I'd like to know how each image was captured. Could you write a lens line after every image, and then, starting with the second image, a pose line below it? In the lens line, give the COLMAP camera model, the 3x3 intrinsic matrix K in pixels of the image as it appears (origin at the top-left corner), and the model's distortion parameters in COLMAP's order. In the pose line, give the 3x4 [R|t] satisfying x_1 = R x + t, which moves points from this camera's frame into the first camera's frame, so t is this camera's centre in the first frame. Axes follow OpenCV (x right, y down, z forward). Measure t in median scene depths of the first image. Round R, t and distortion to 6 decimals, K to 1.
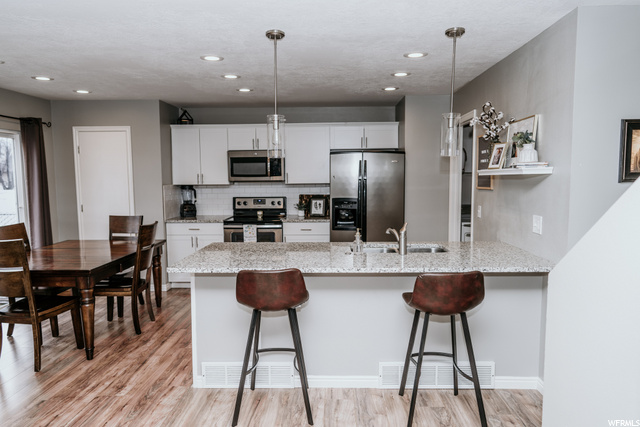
lens RADIAL K [[433.3, 0, 320.0], [0, 433.3, 213.5], [0, 0, 1]] dist [0.005543, 0.005067]
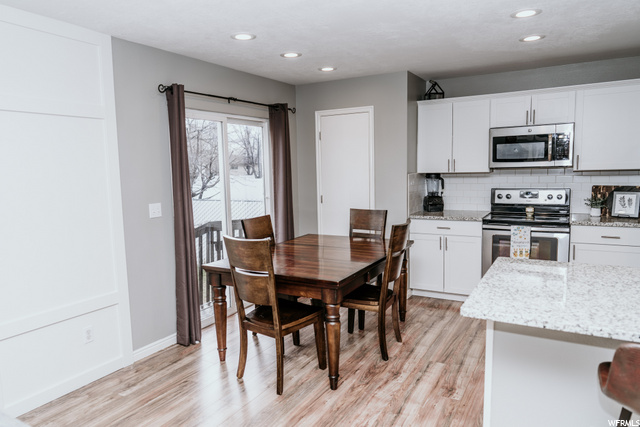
lens RADIAL K [[433.3, 0, 320.0], [0, 433.3, 213.5], [0, 0, 1]] dist [0.005543, 0.005067]
pose [[0.886018, 0.036301, -0.462228, -0.134044], [-0.023835, 0.999178, 0.032781, -0.012967], [0.463039, -0.018027, 0.886155, 0.194708]]
